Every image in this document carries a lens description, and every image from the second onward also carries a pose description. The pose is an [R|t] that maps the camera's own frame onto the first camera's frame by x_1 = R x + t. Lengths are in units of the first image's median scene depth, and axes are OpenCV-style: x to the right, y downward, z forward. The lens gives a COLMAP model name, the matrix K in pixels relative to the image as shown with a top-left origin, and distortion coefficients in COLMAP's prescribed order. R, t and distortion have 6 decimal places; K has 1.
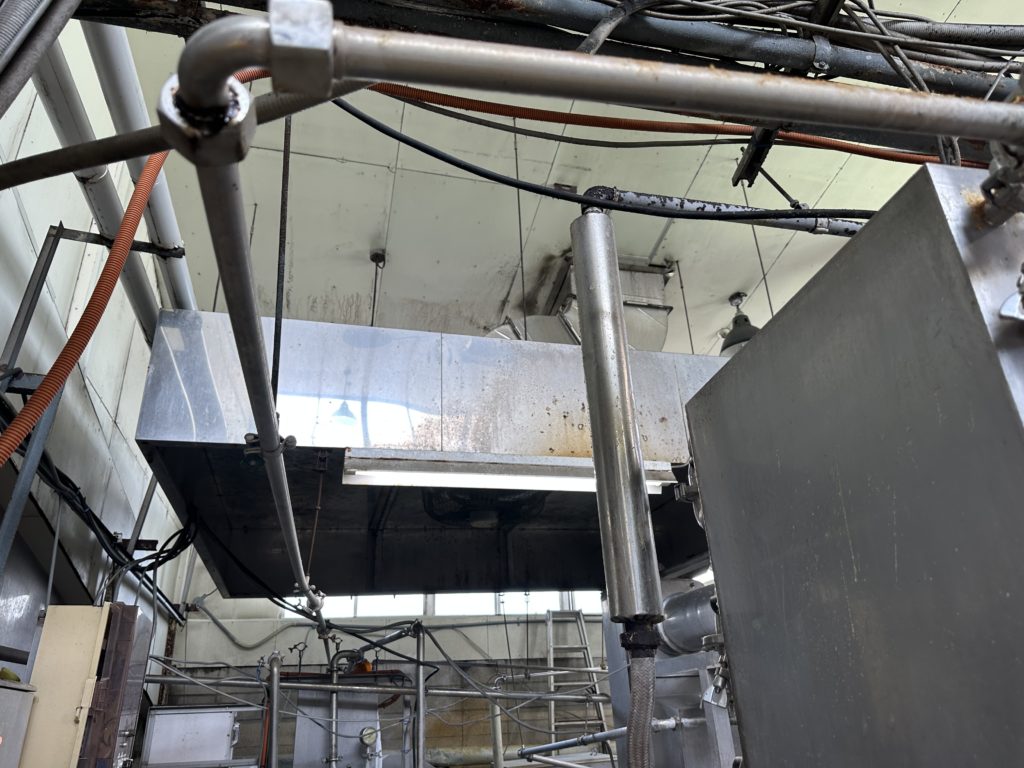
lens RADIAL K [[715.3, 0, 507.8], [0, 715.3, 382.2], [0, 0, 1]] dist [0.075632, -0.000248]
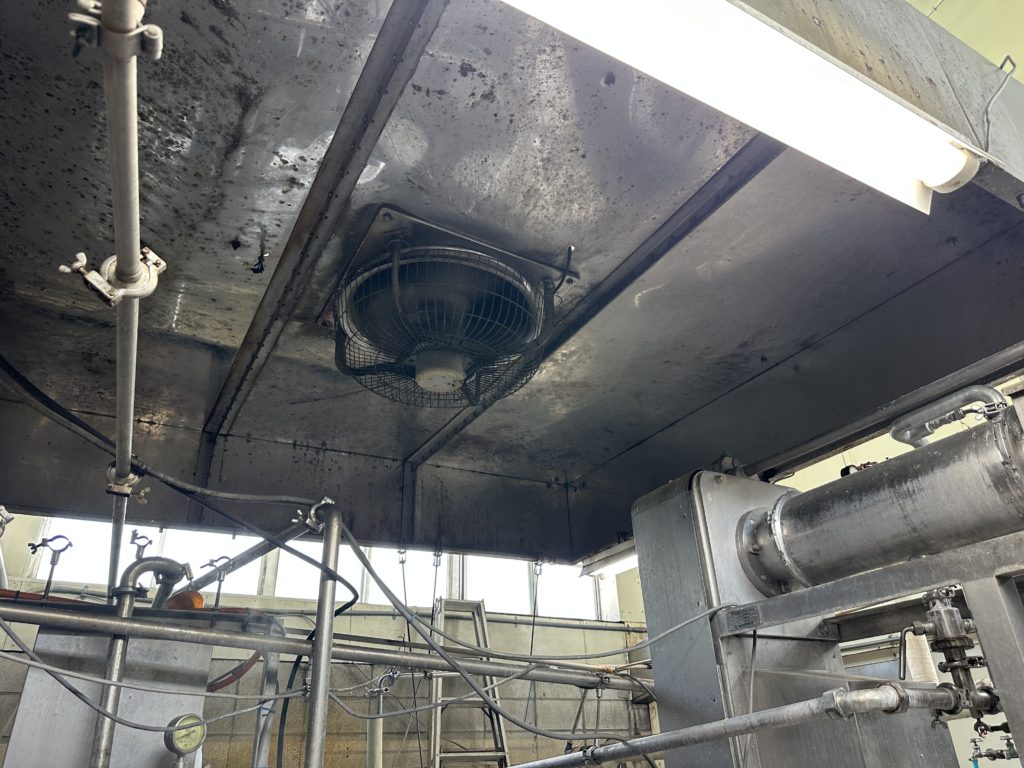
lens RADIAL K [[719.2, 0, 514.6], [0, 719.2, 373.0], [0, 0, 1]] dist [-0.002547, -0.001148]
pose [[0.962869, 0.138833, 0.231534, -0.102280], [-0.119059, 0.988102, -0.097364, 0.223023], [-0.242296, 0.066183, 0.967942, 0.393187]]
